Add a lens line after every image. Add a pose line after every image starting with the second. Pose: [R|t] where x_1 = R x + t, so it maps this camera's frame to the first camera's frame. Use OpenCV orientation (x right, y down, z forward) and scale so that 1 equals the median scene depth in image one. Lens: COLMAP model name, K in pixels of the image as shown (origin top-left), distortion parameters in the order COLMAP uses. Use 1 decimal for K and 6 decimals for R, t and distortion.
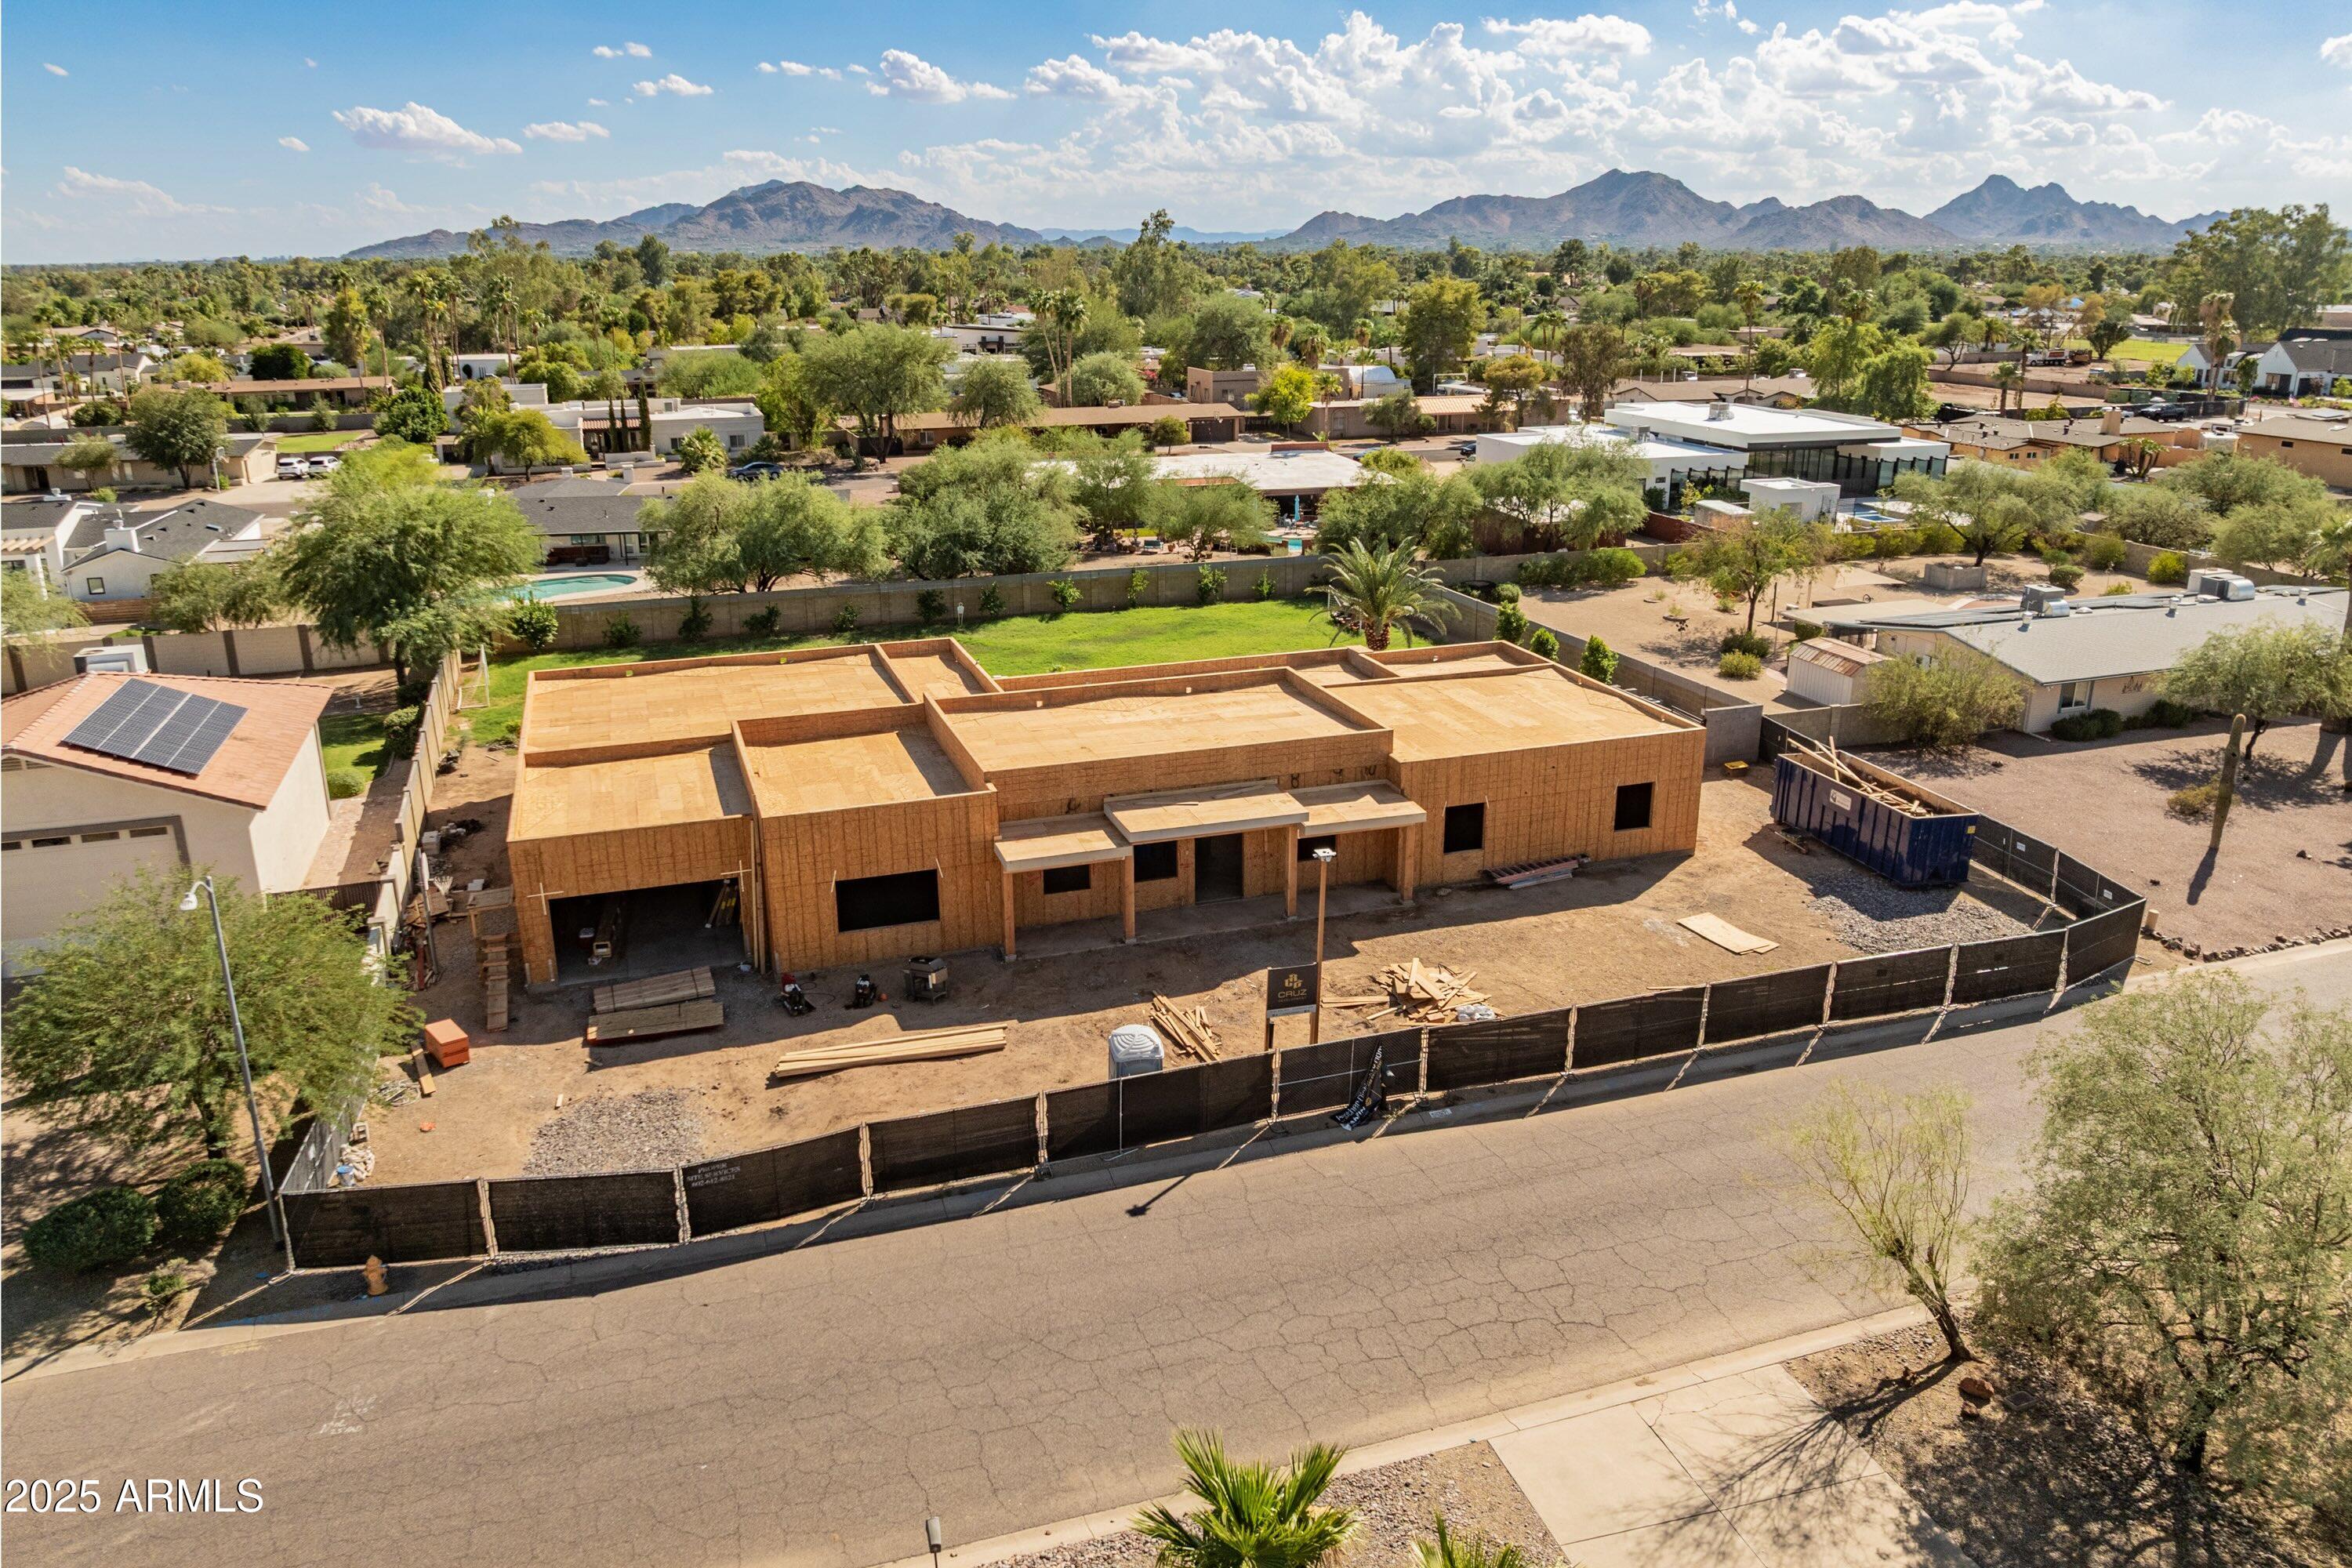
lens RADIAL K [[1656.3, 0, 1193.7], [0, 1656.3, 729.2], [0, 0, 1]] dist [-0.047250, 0.014738]
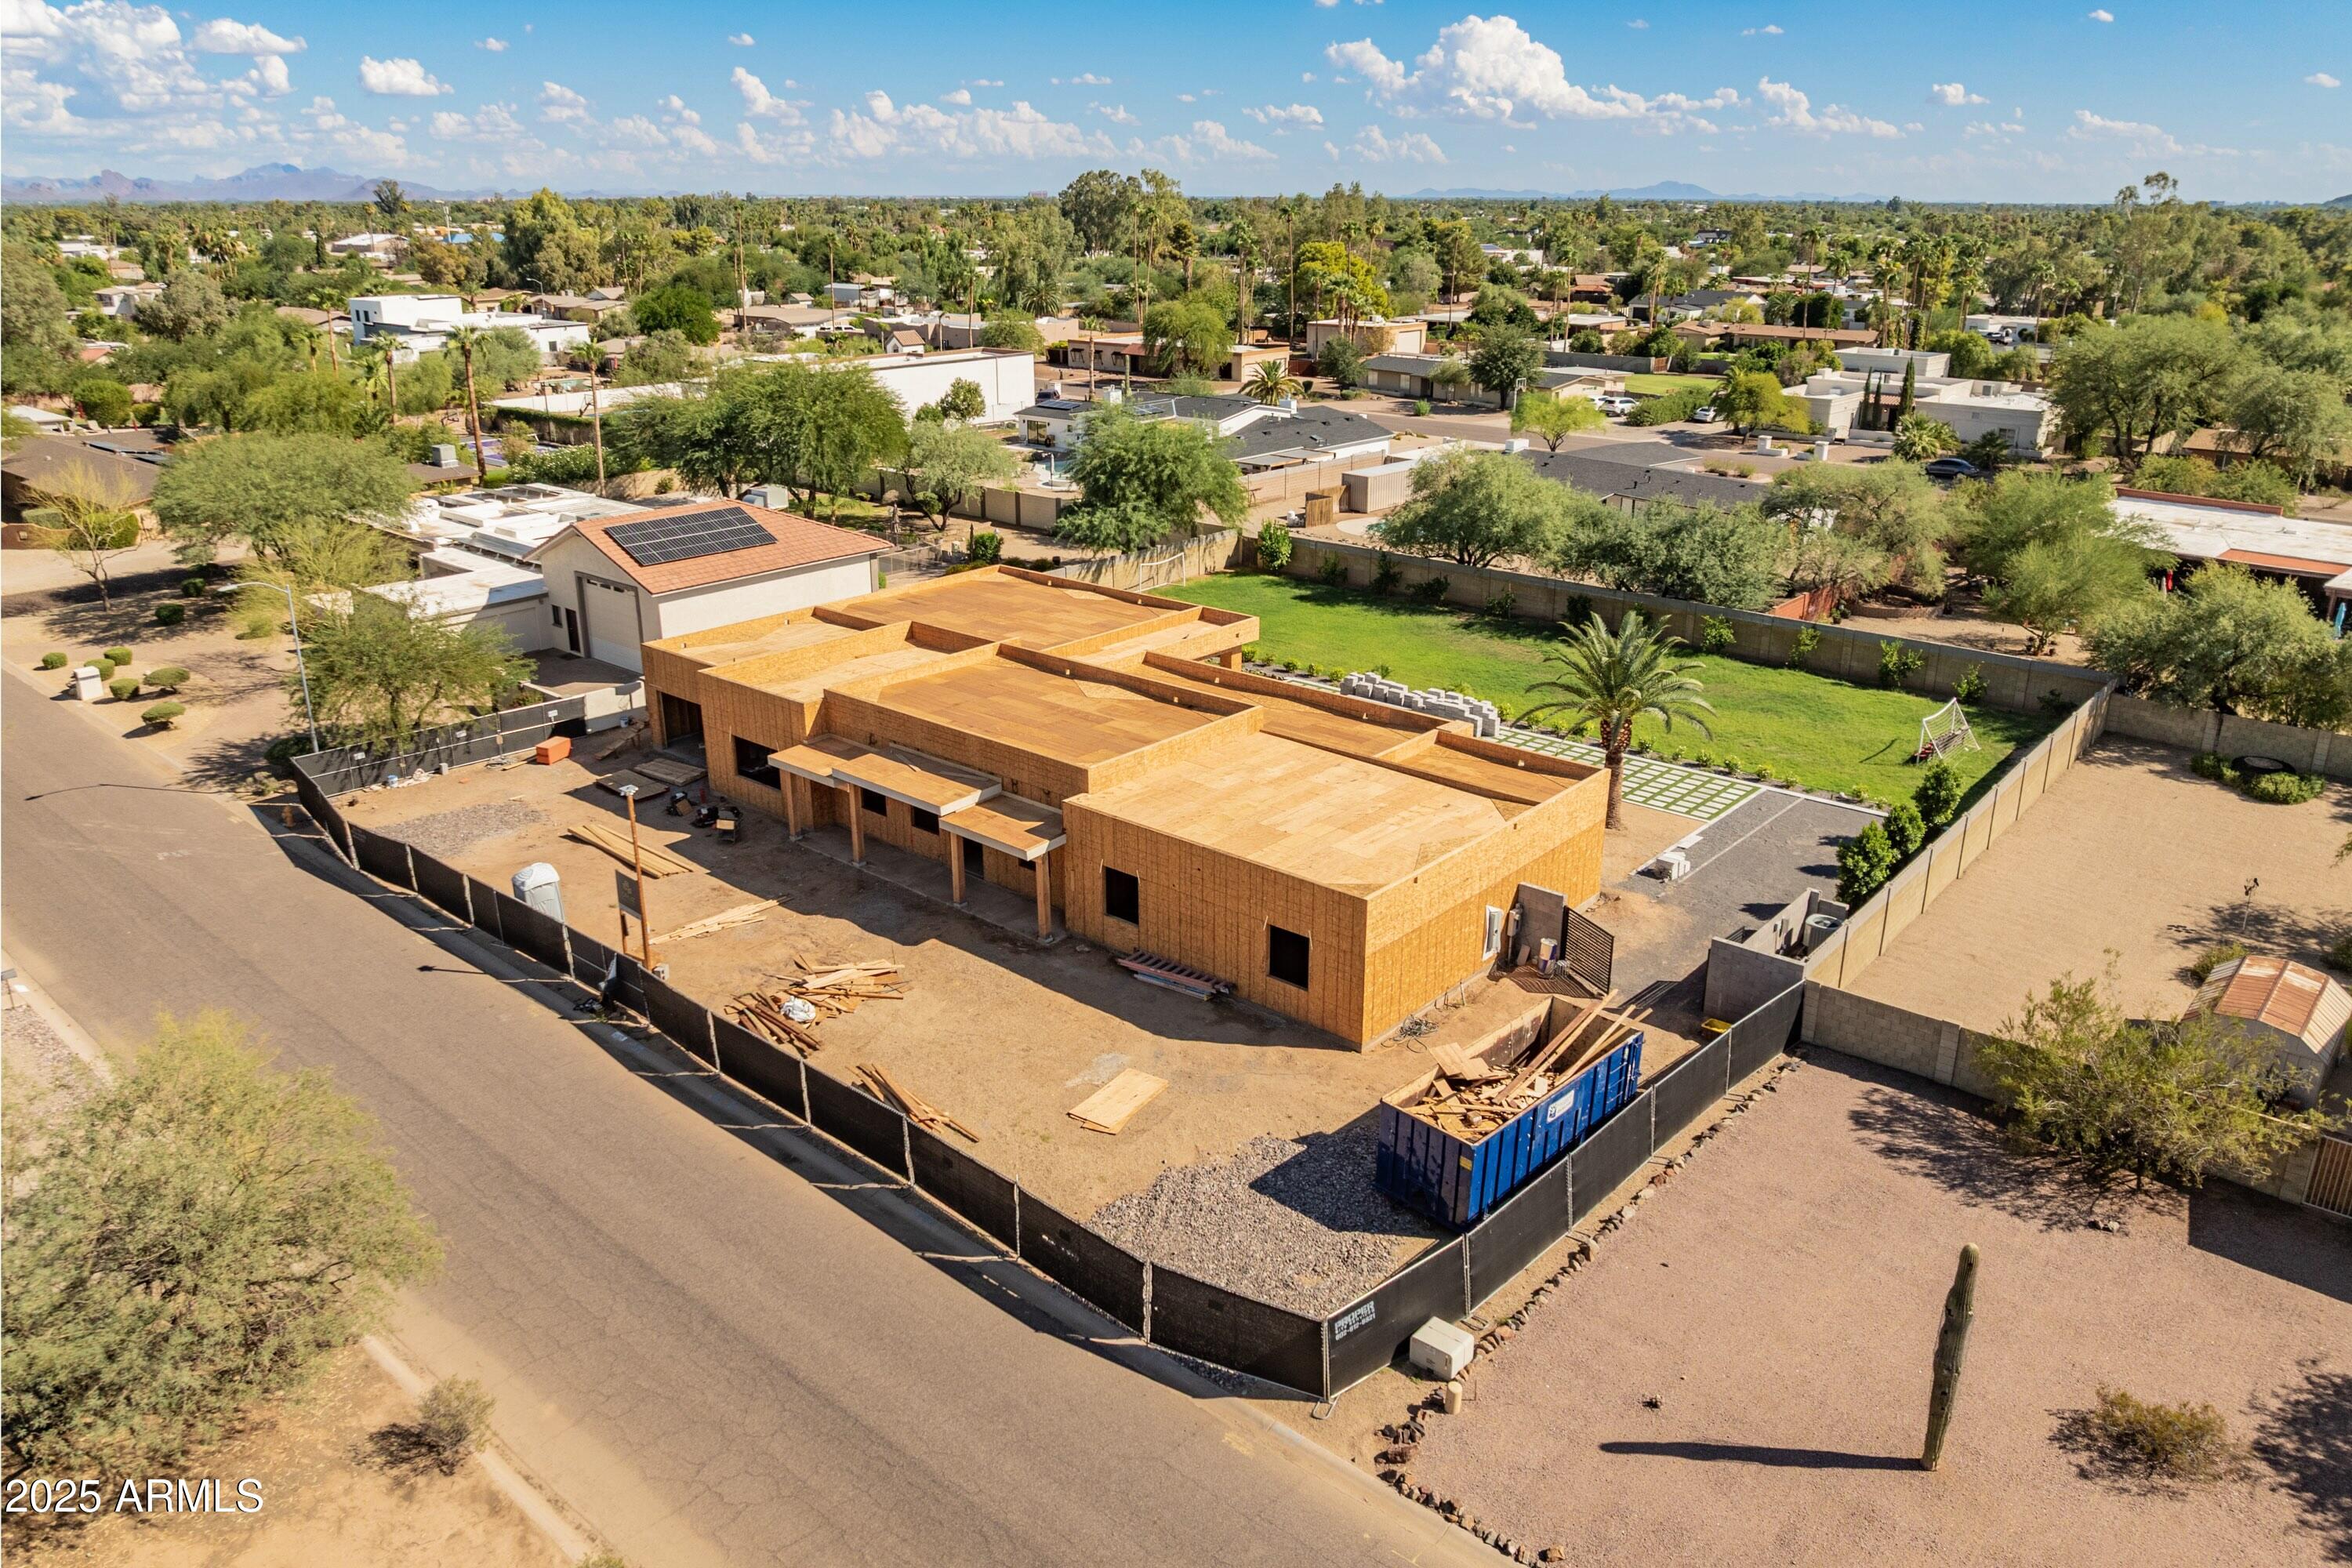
lens RADIAL K [[1656.3, 0, 1186.9], [0, 1656.3, 735.5], [0, 0, 1]] dist [-0.047250, 0.014738]
pose [[0.498229, 0.273678, -0.822720, 0.937470], [-0.244810, 0.954672, 0.169318, -0.196461], [0.831767, 0.117051, 0.542644, 0.519785]]
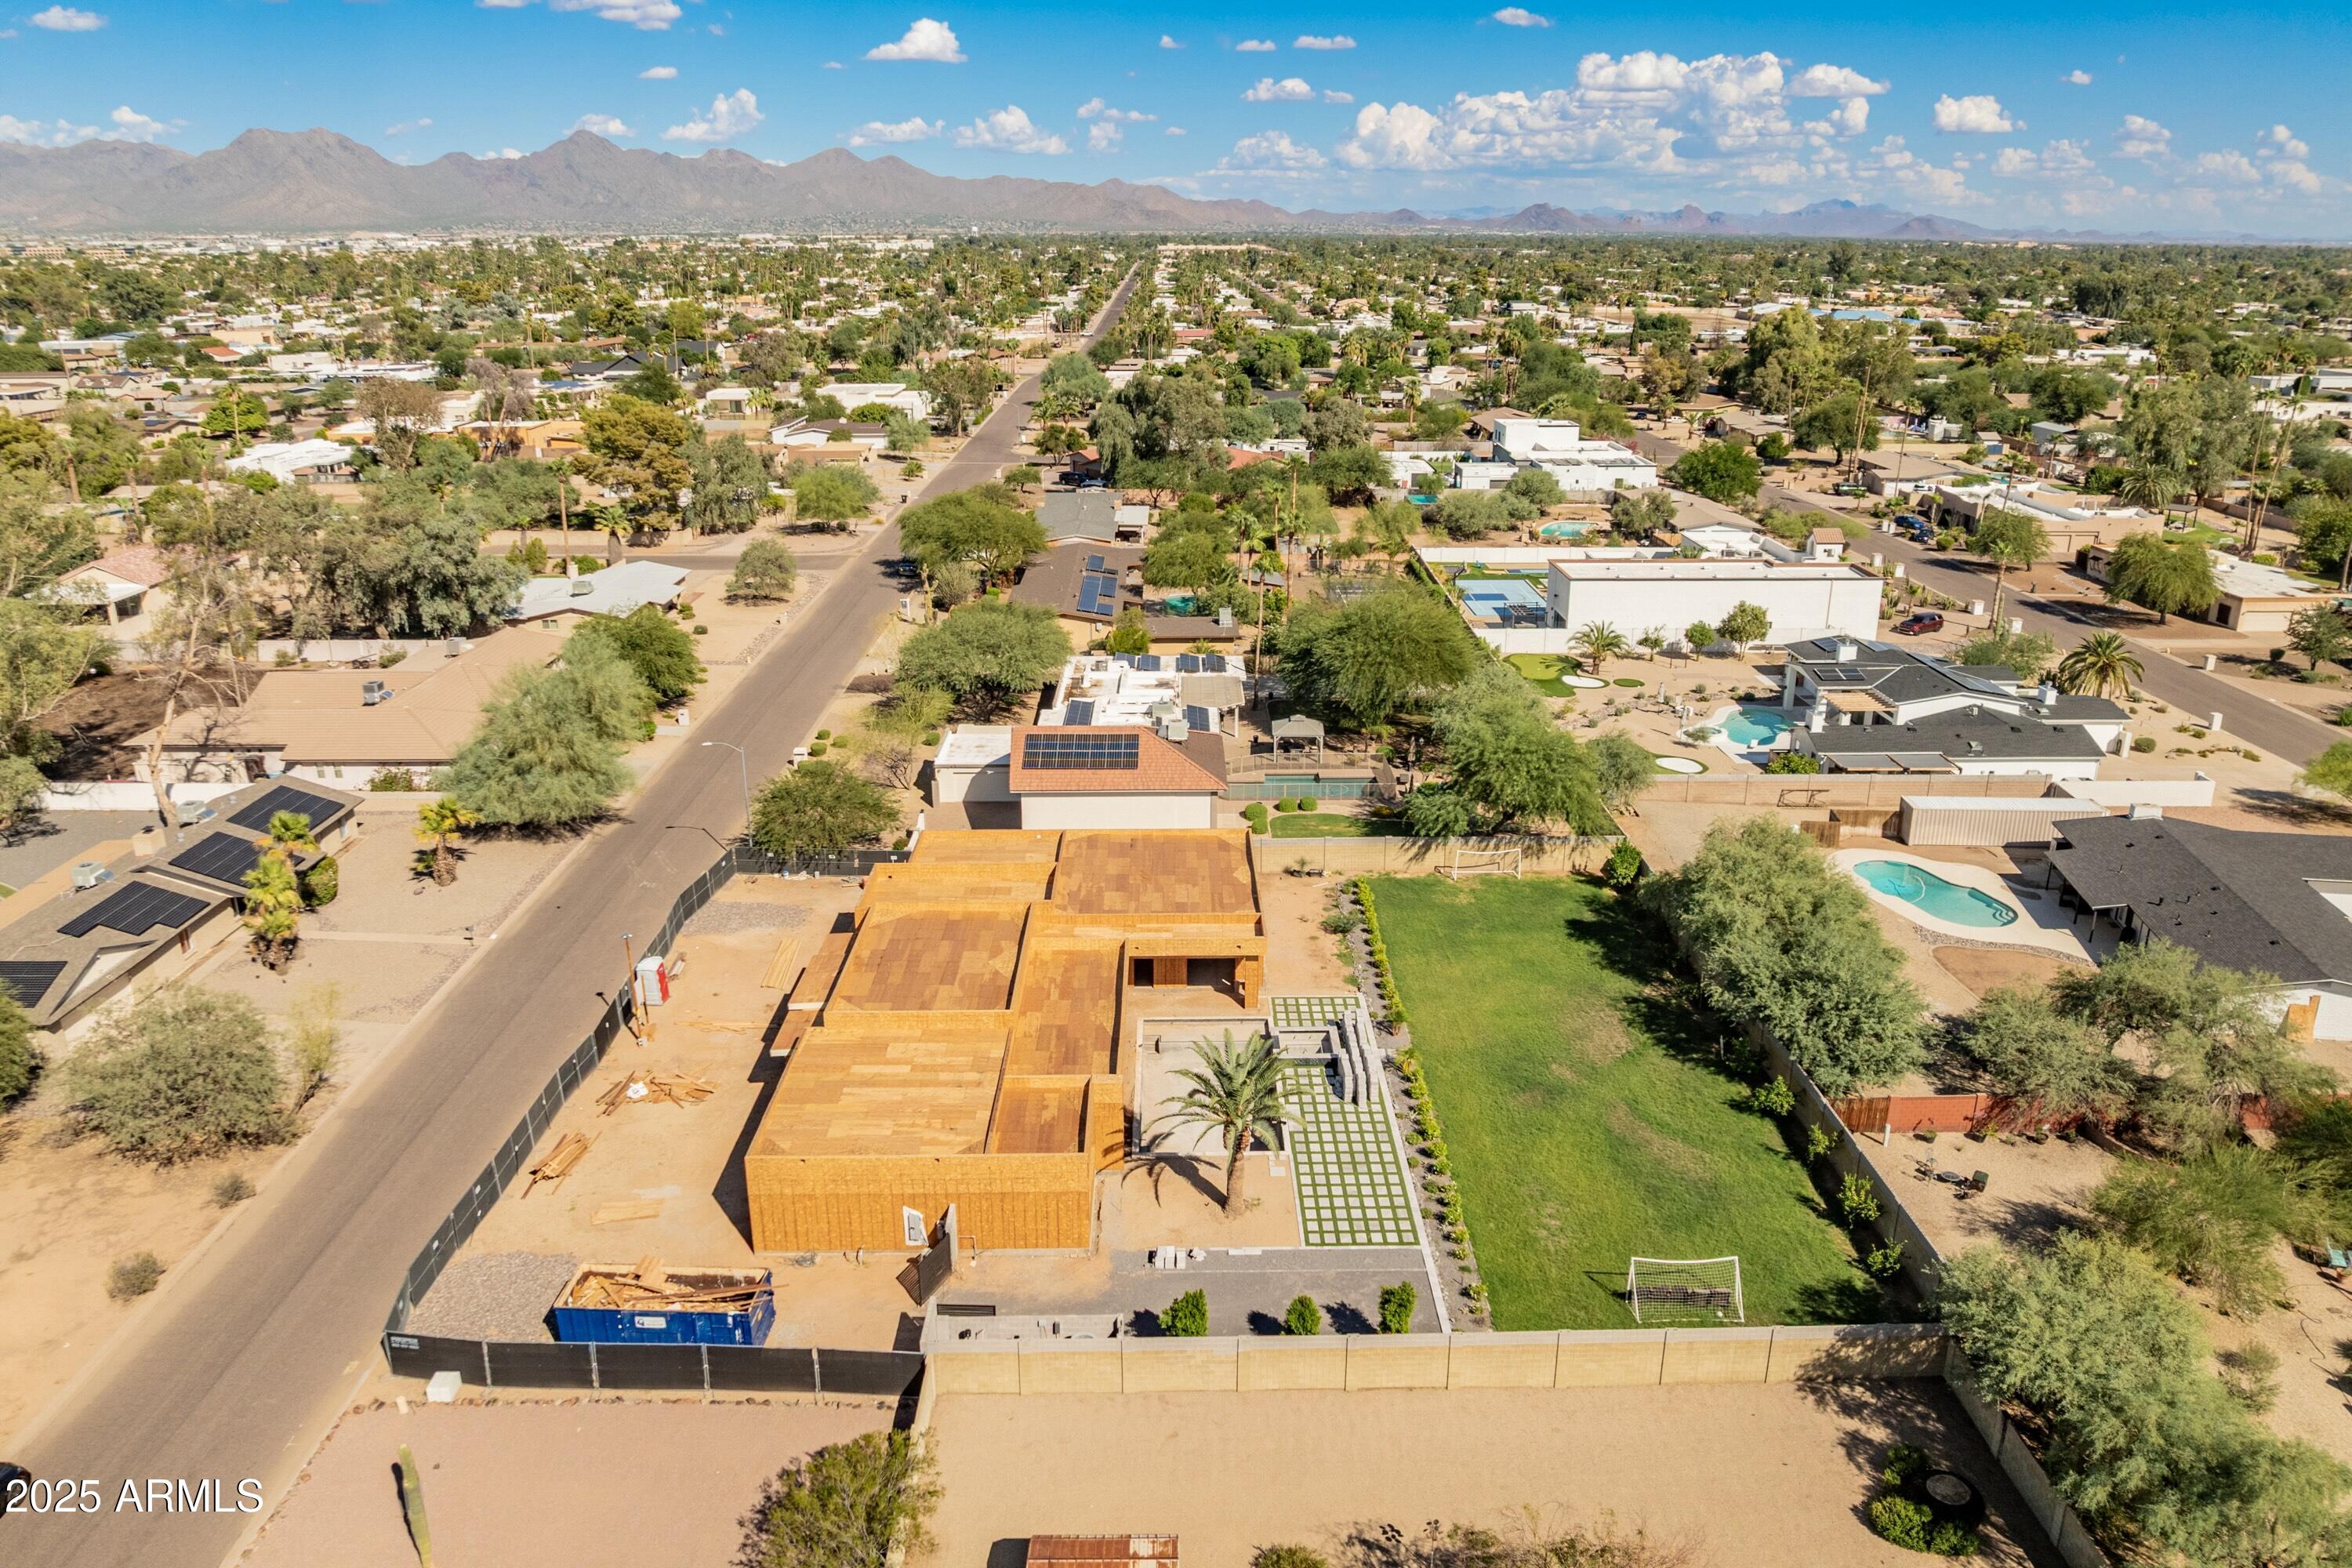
lens RADIAL K [[1656.3, 0, 1182.5], [0, 1656.3, 786.9], [0, 0, 1]] dist [-0.047250, 0.014738]
pose [[-0.320710, 0.305950, -0.896404, 1.267280], [-0.261887, 0.880858, 0.394341, -0.842319], [0.910253, 0.361226, -0.202376, 1.529913]]
